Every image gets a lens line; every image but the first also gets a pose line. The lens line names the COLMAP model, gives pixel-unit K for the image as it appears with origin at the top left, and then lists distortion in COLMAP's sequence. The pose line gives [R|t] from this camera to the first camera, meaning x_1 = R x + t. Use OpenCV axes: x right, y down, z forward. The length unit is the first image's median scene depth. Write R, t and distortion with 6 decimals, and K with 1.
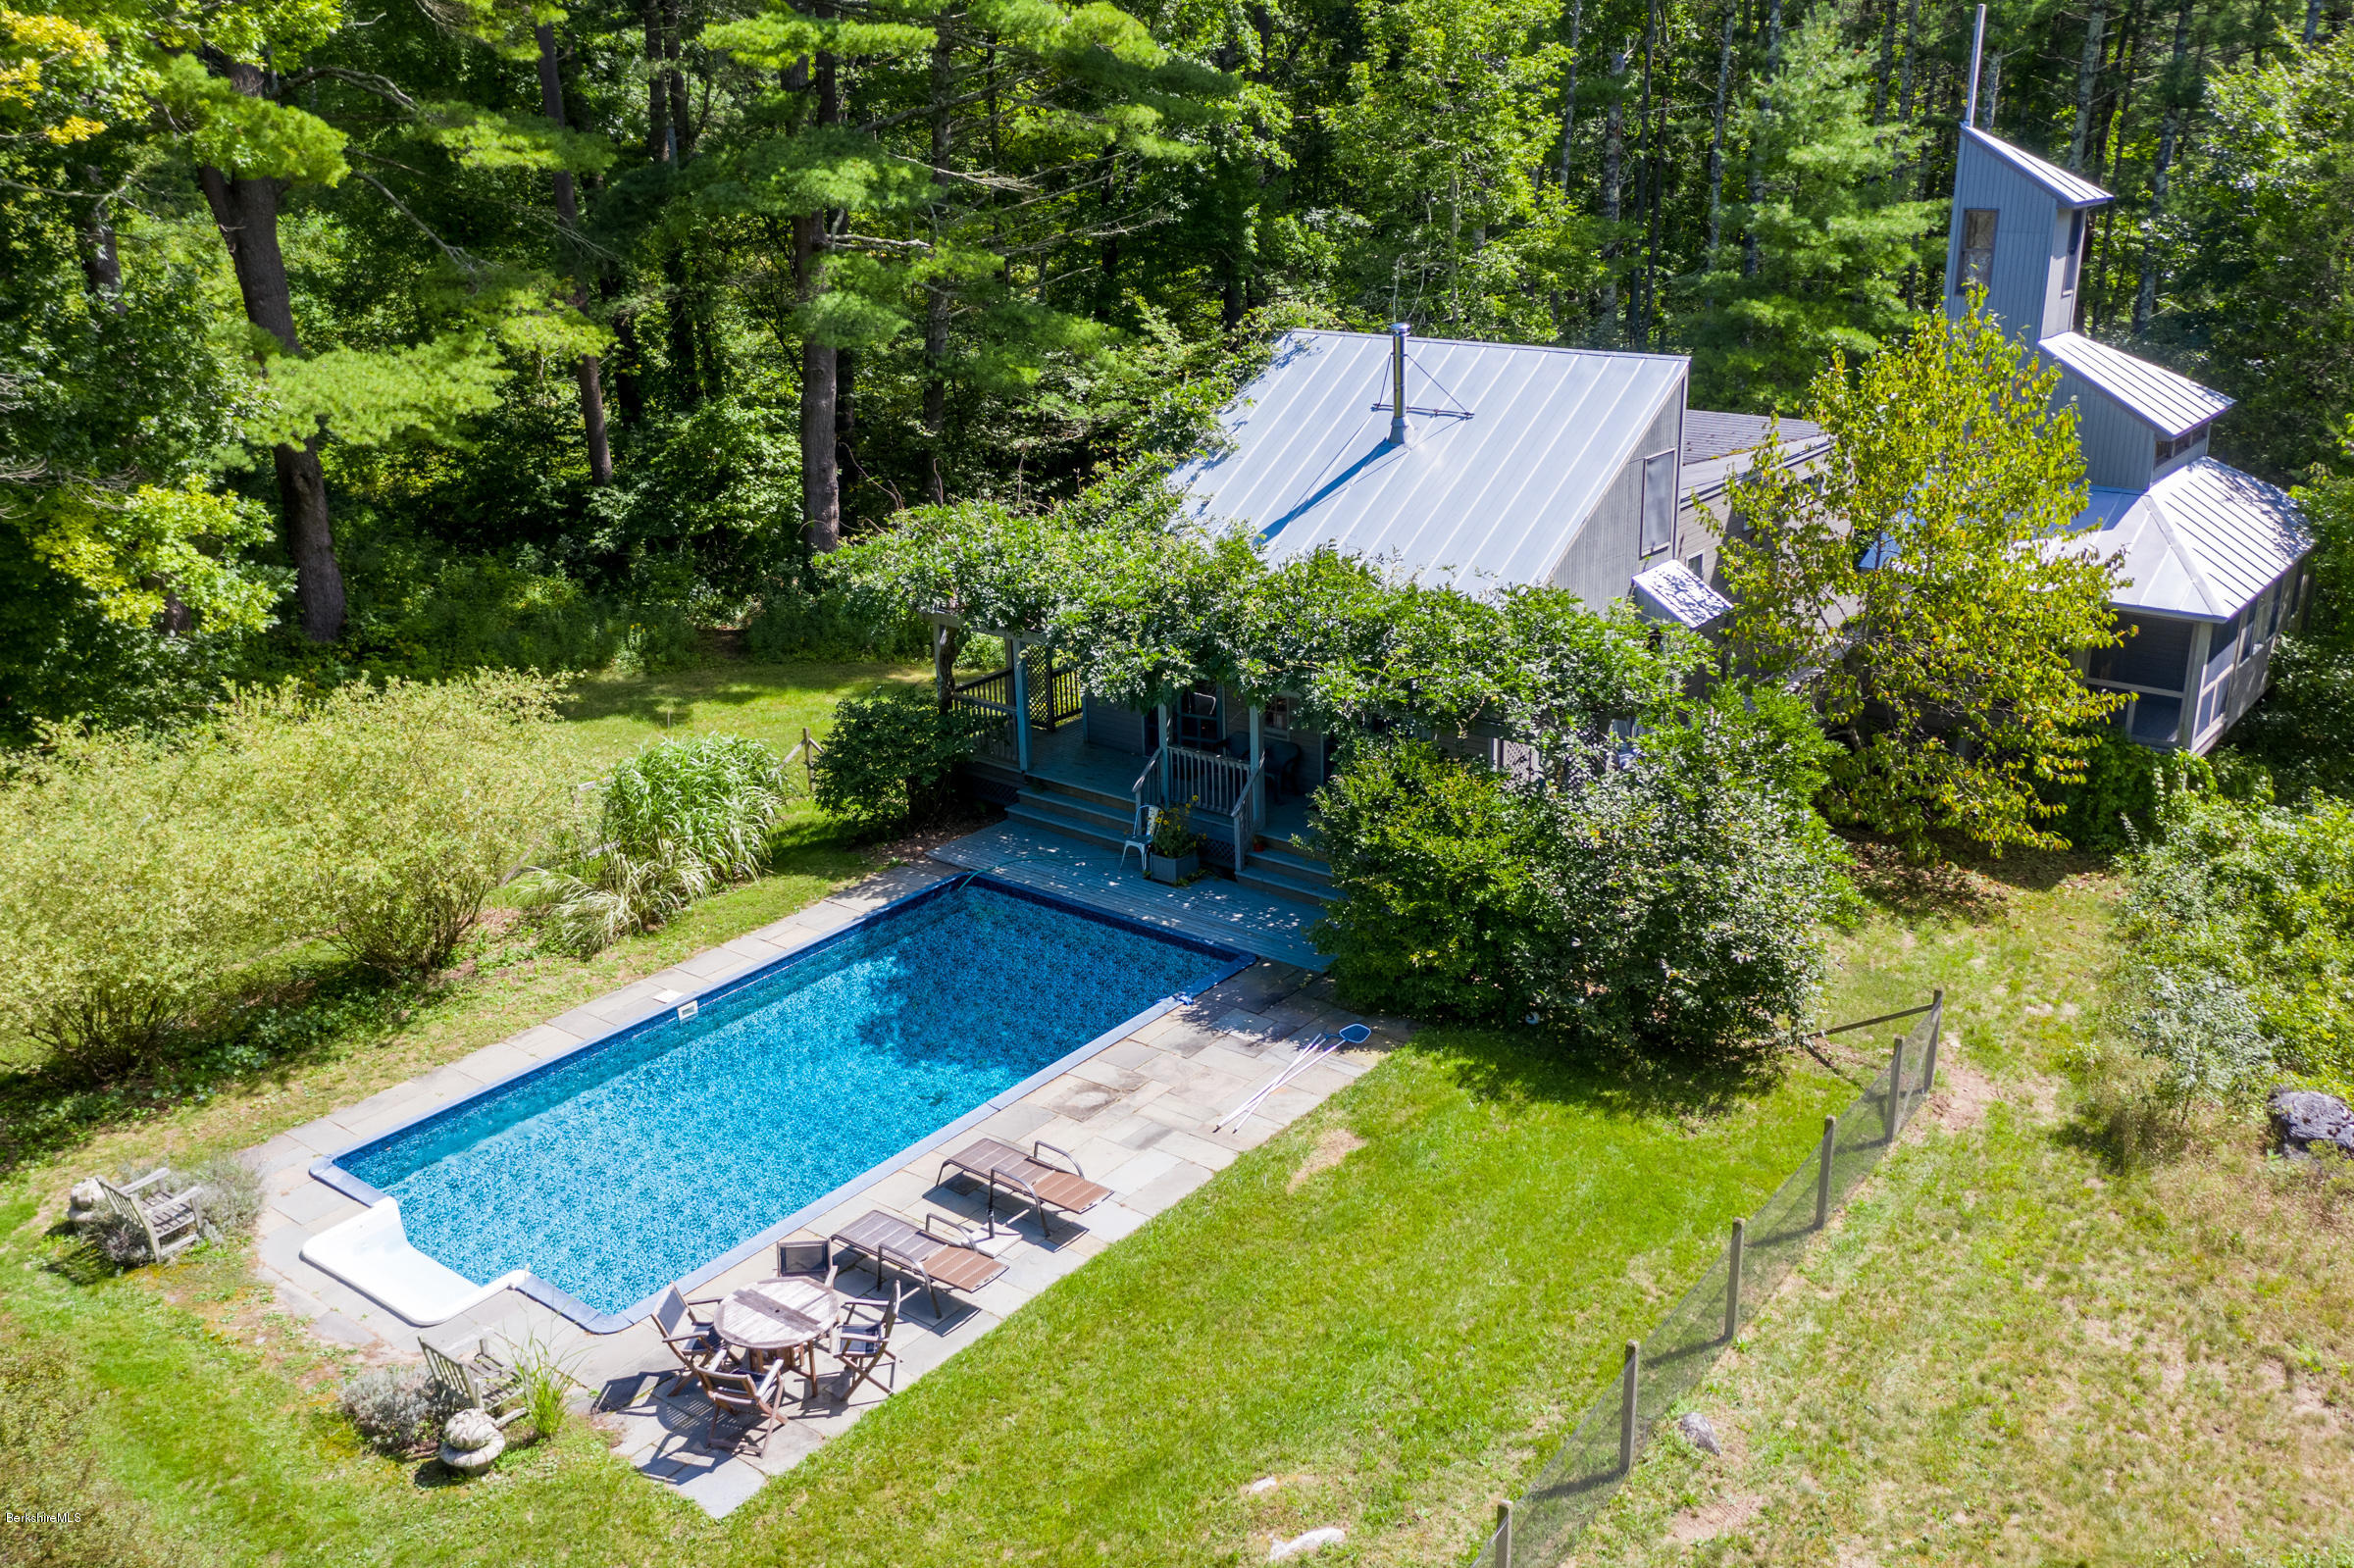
lens RADIAL K [[1866.1, 0, 1175.5], [0, 1866.1, 785.7], [0, 0, 1]] dist [-0.007482, 0.001293]
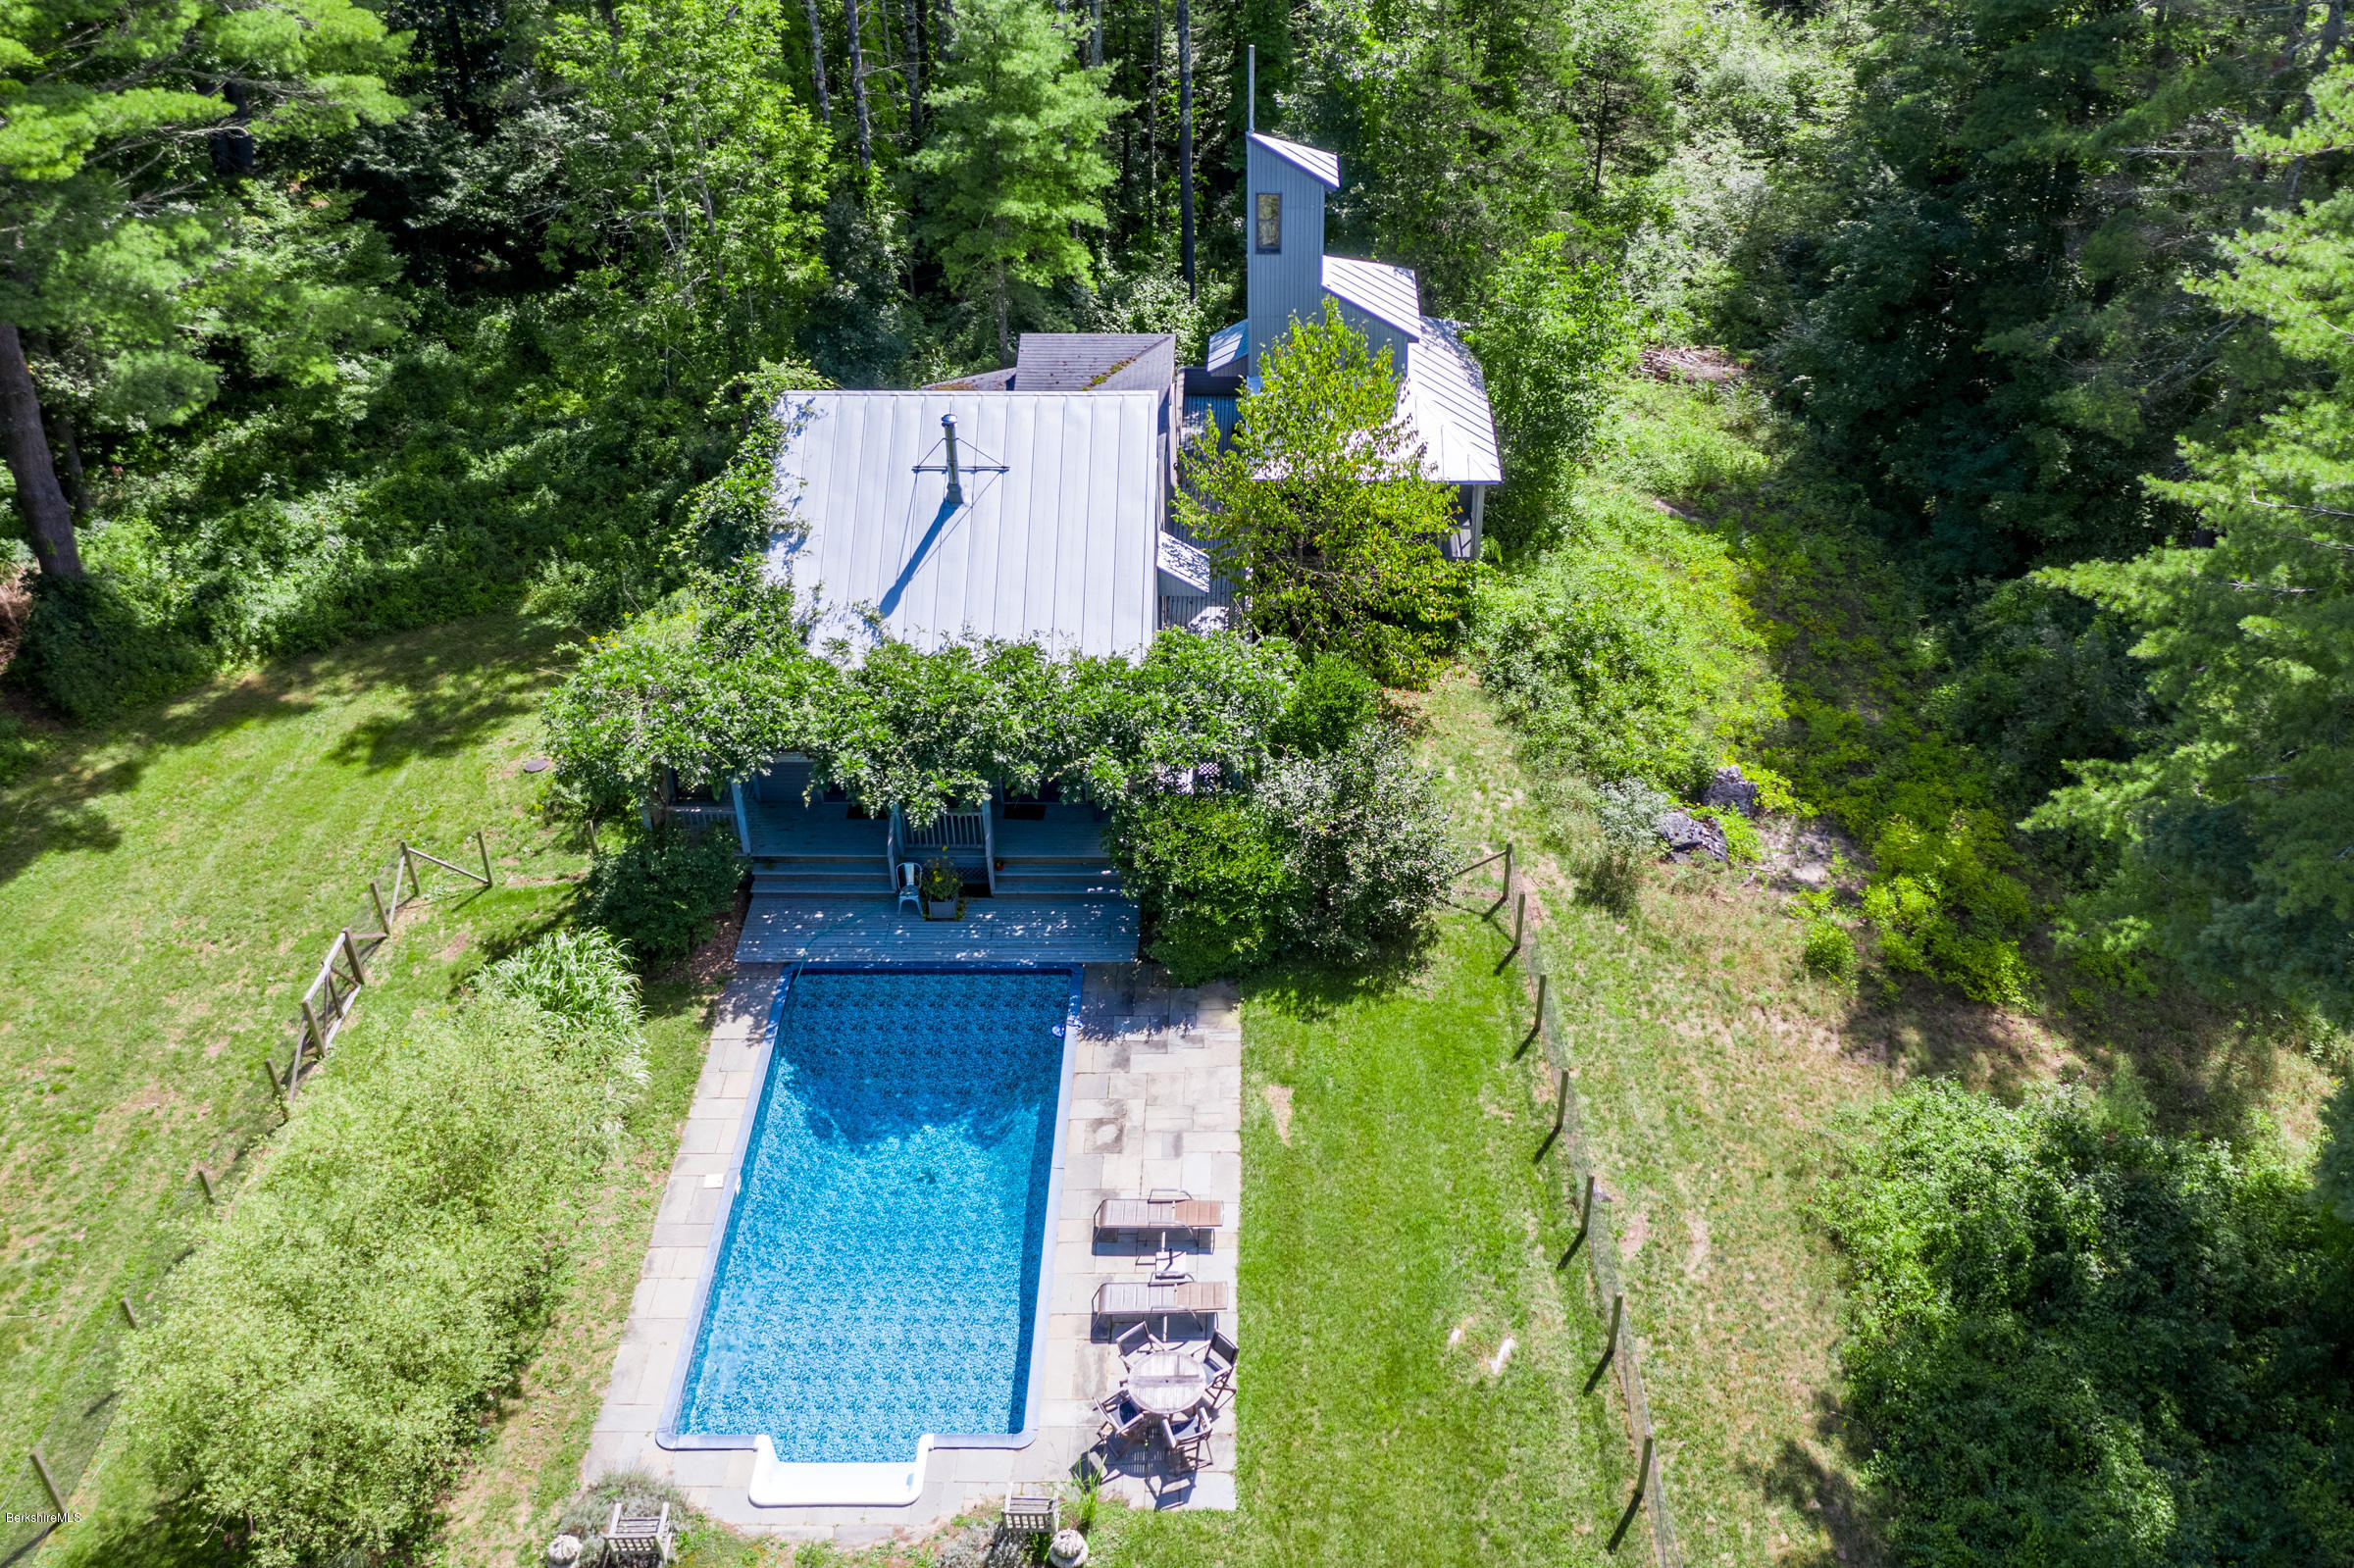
lens RADIAL K [[1866.1, 0, 1181.1], [0, 1866.1, 782.6], [0, 0, 1]] dist [-0.007482, 0.001293]
pose [[0.822445, -0.335188, 0.459600, -0.553122], [0.224483, 0.933627, 0.279190, -0.459386], [-0.522677, -0.126446, 0.843102, -0.202046]]
